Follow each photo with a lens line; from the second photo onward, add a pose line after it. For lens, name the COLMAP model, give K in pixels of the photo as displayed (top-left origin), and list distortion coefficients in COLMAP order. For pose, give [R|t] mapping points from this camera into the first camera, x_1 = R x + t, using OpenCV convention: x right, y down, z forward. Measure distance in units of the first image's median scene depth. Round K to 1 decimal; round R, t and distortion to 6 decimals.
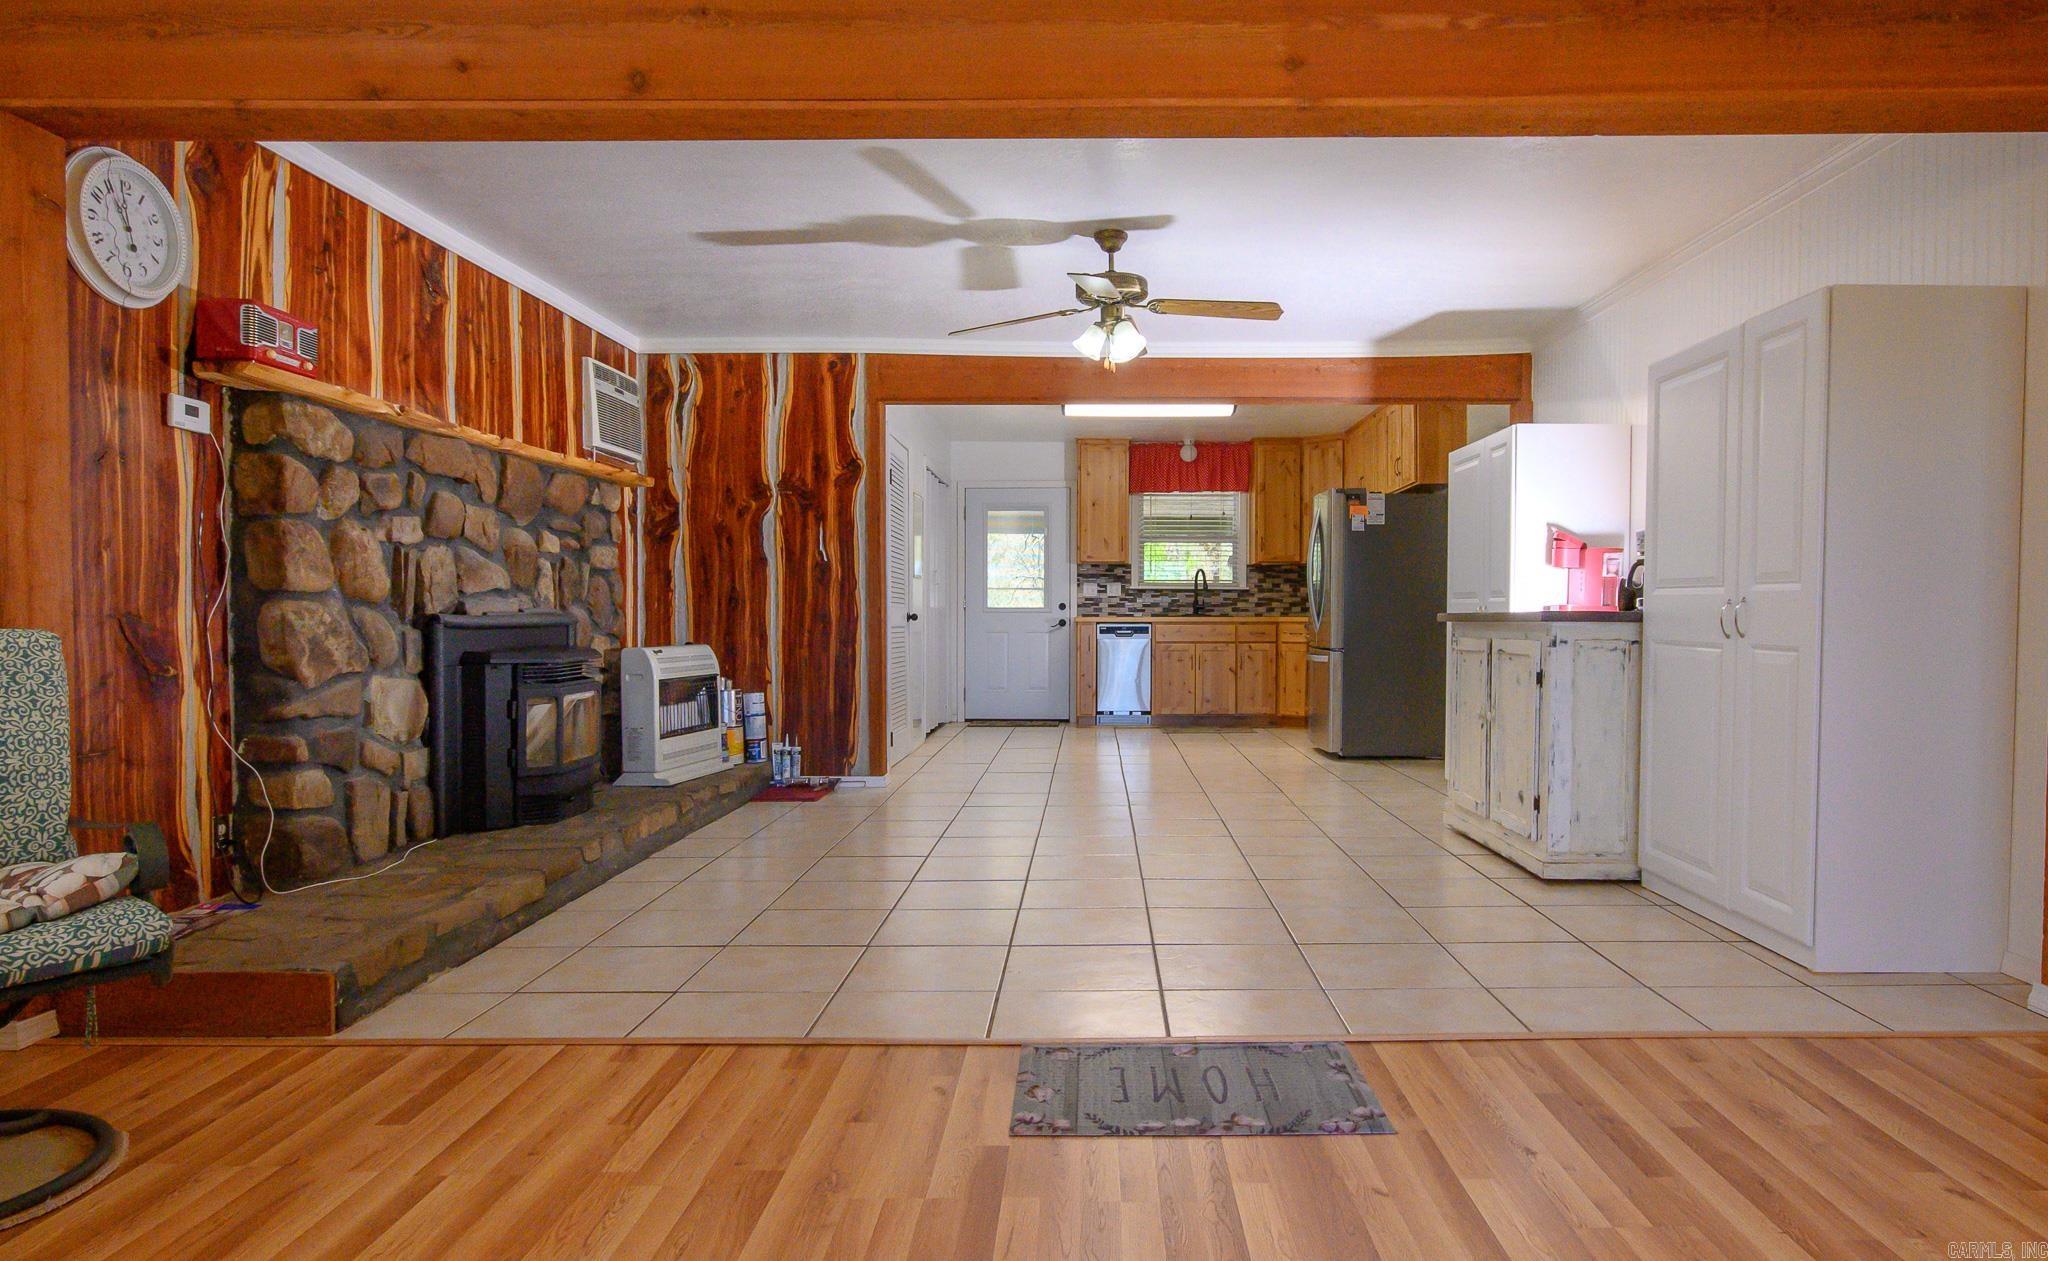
lens RADIAL K [[1199.2, 0, 1093.6], [0, 1199.2, 631.0], [0, 0, 1]] dist [-0.000023, -0.001398]
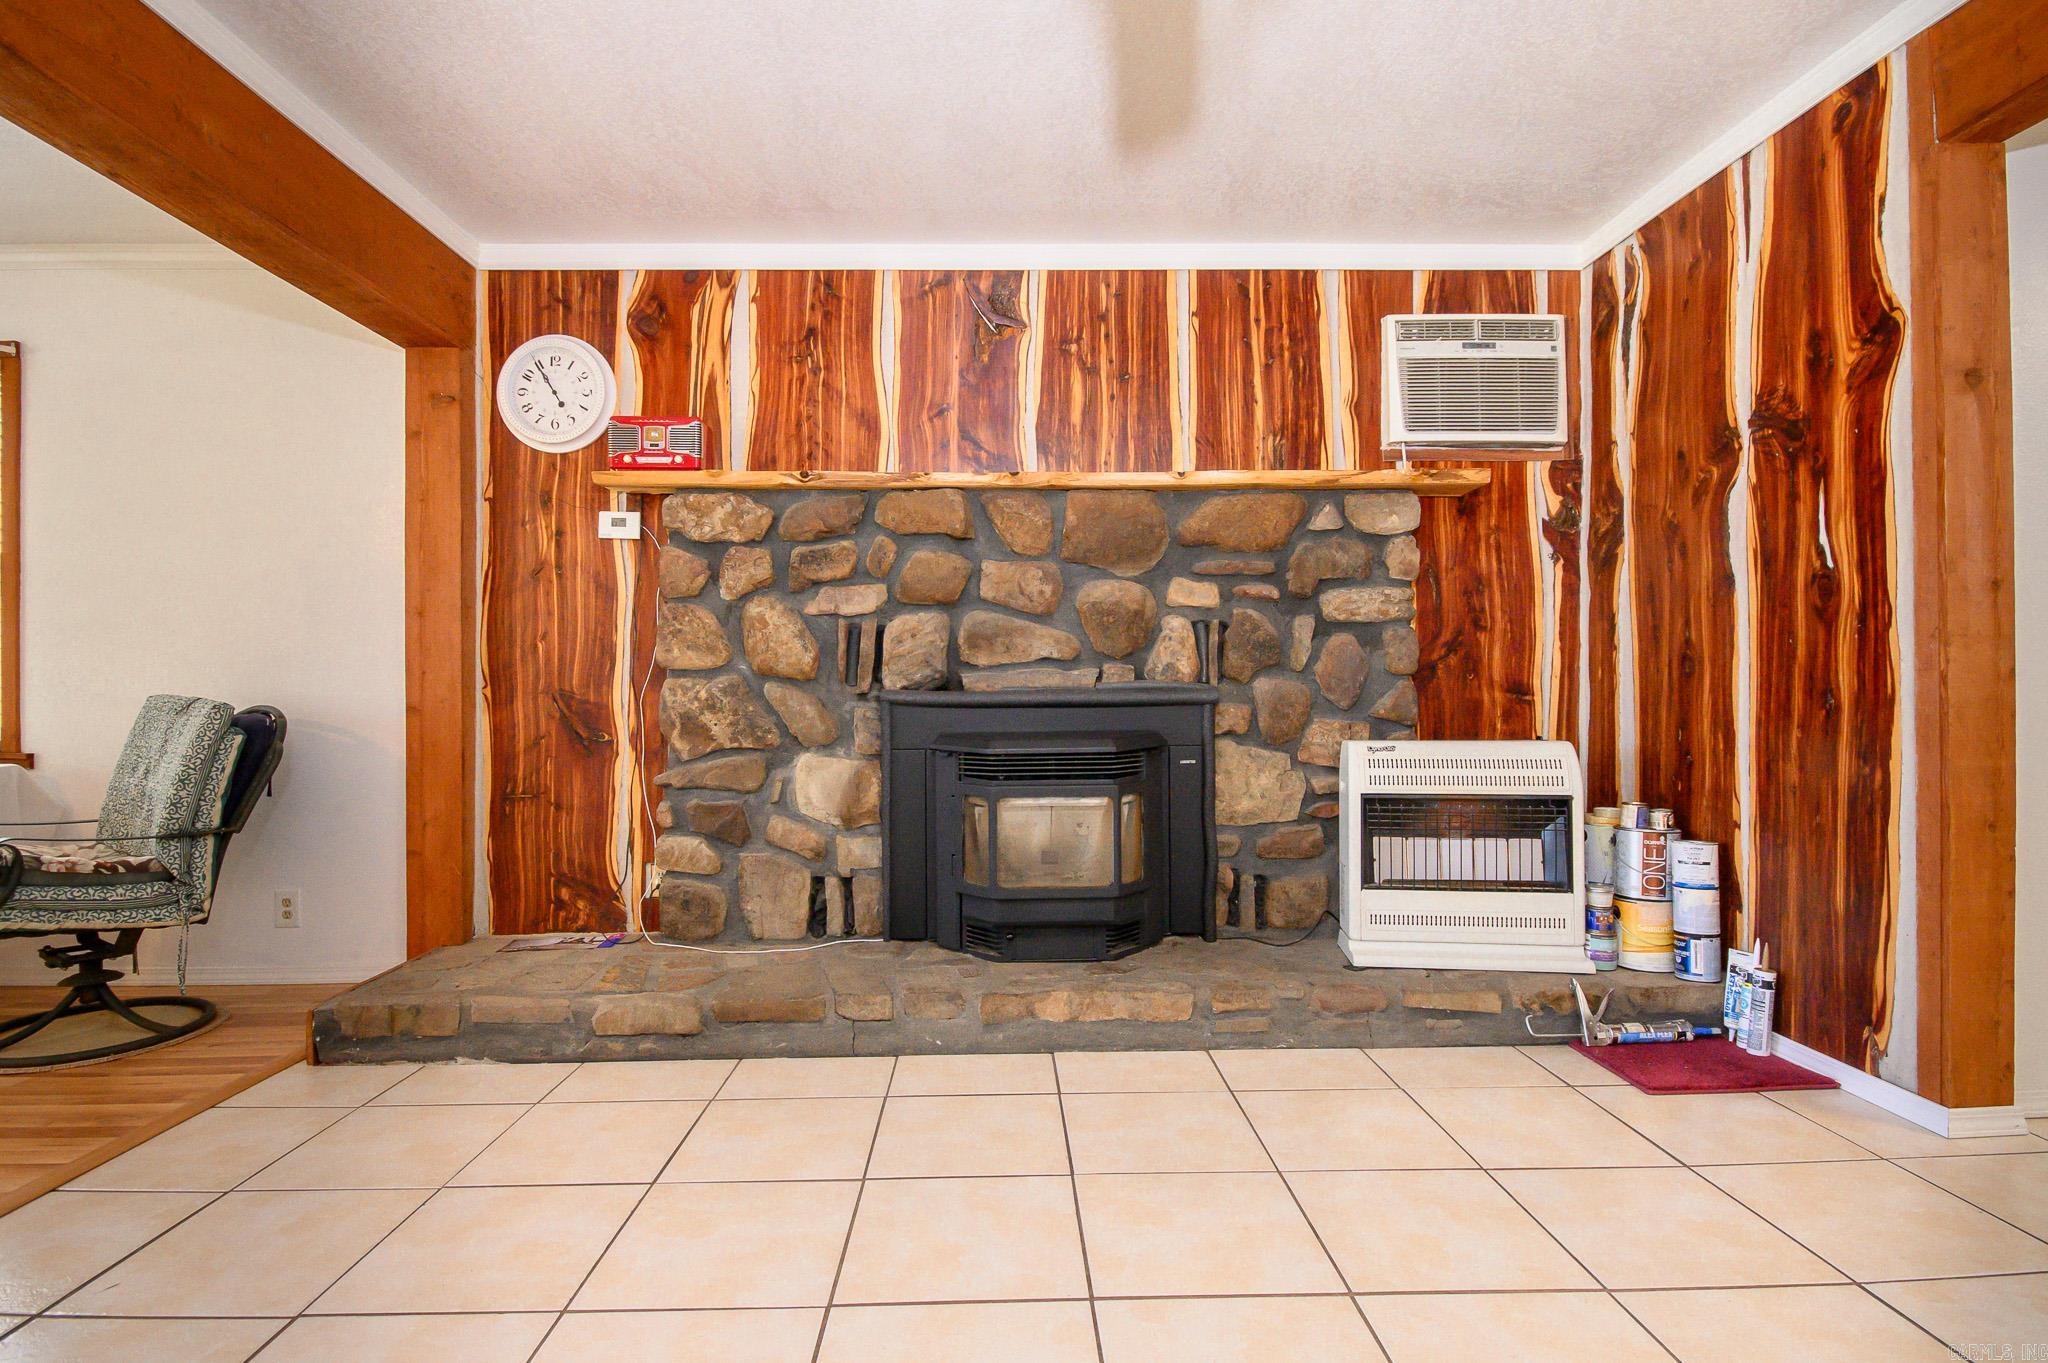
lens RADIAL K [[1035.0, 0, 1024.0], [0, 1035.0, 681.5], [0, 0, 1]] dist [-0.001326, 0.000268]
pose [[0.022103, -0.004204, -0.999747, 0.163186], [-0.010872, 0.999931, -0.004446, -0.012542], [0.999697, 0.010968, 0.022056, 0.759687]]
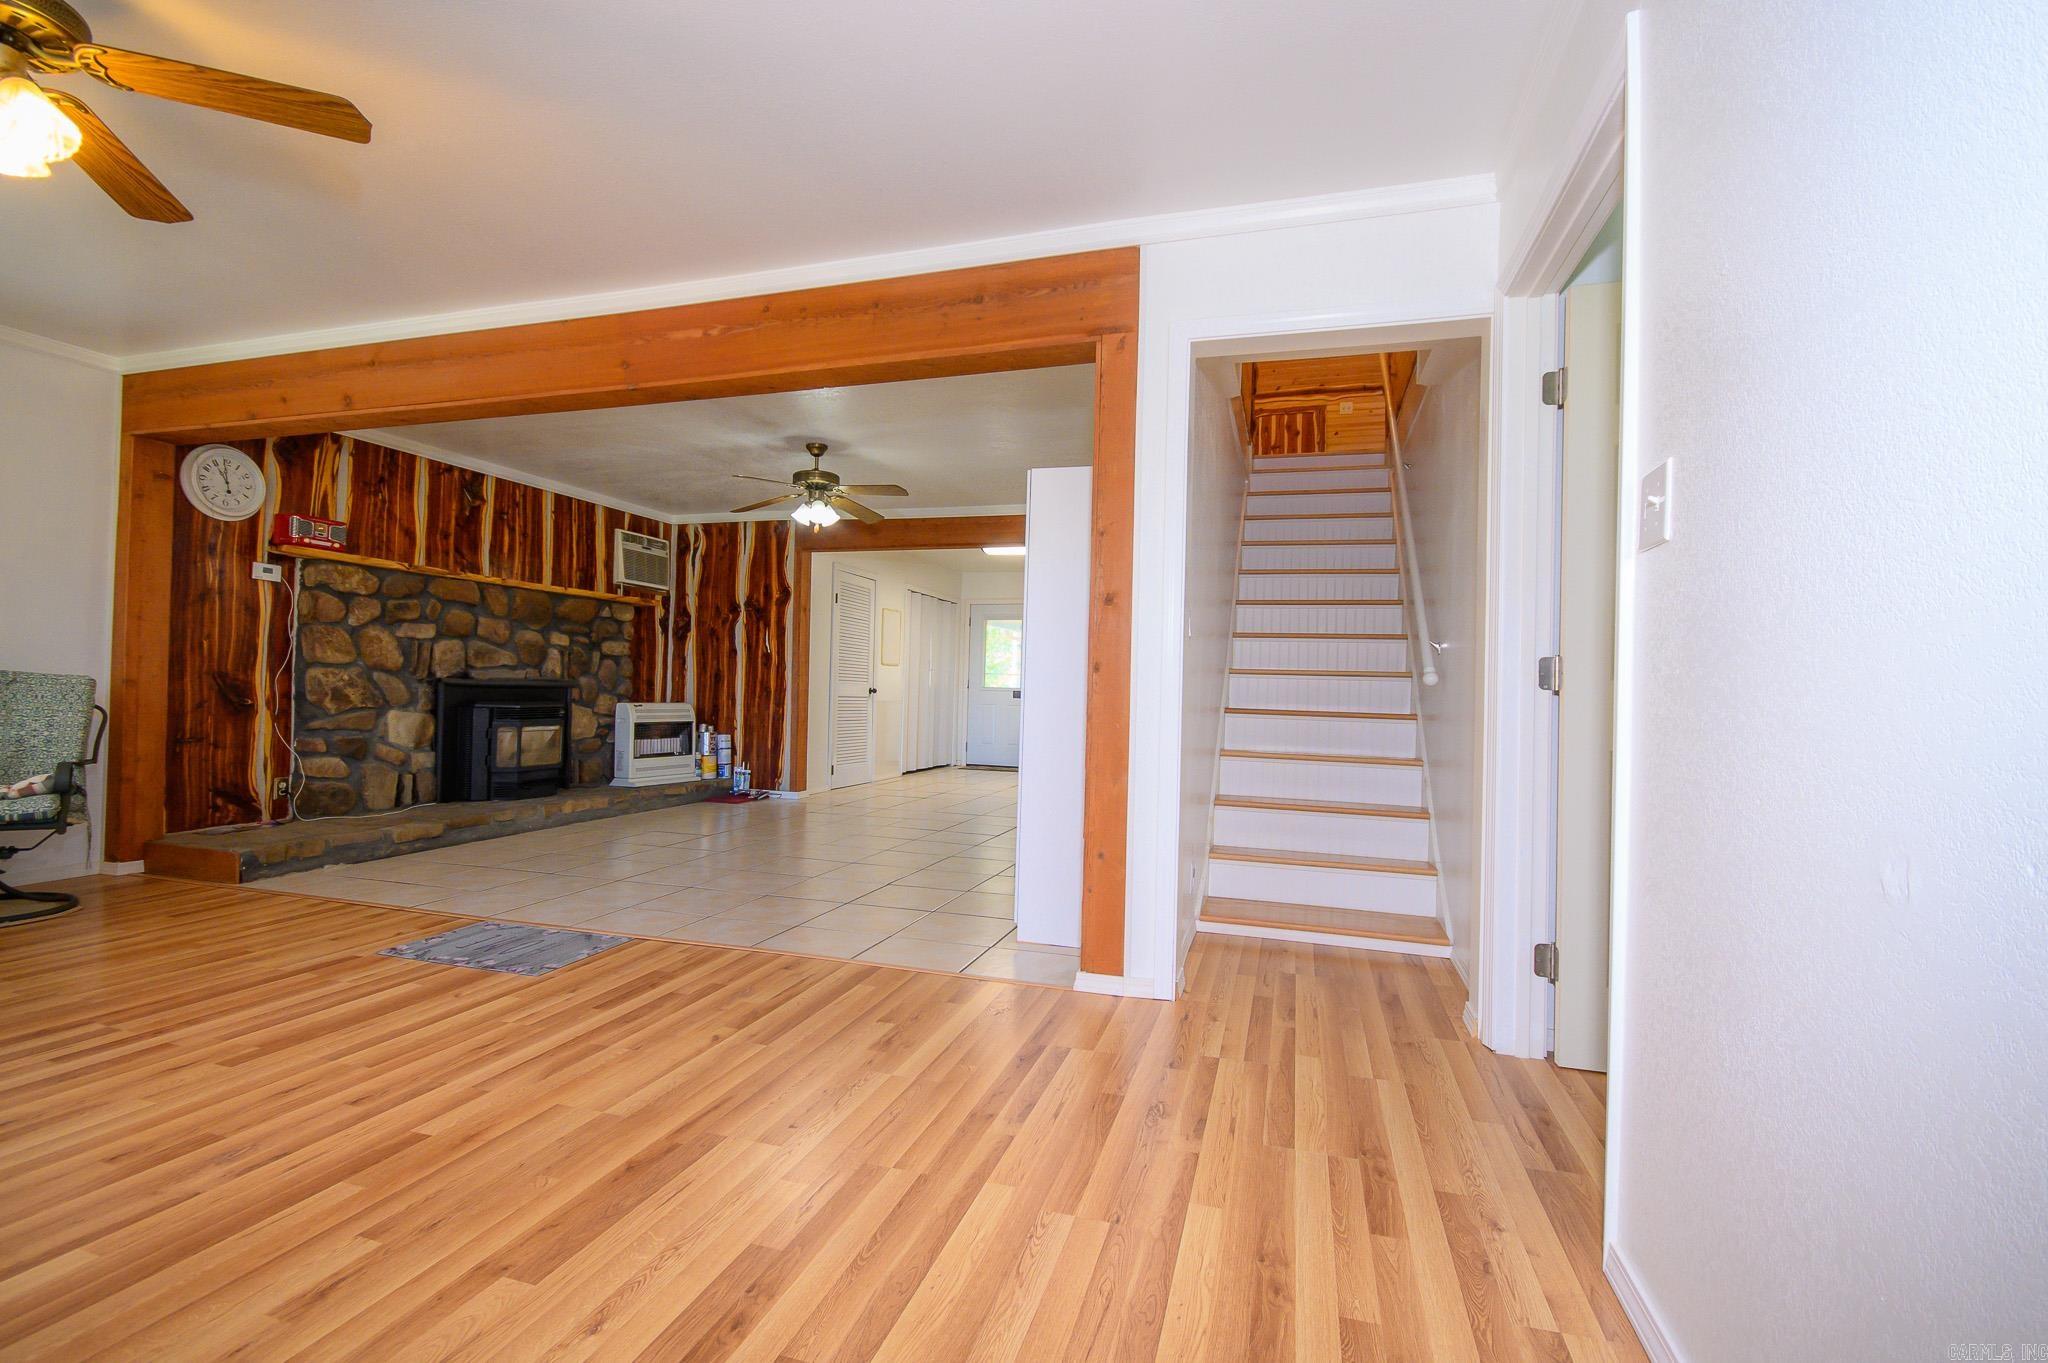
lens RADIAL K [[895.4, 0, 1024.0], [0, 895.4, 681.5], [0, 0, 1]] dist [0.015523, -0.013781]
pose [[0.954940, 0.021366, -0.296029, 0.483168], [-0.030404, 0.999201, -0.025958, -0.000111], [0.295238, 0.033789, 0.954826, -0.022984]]
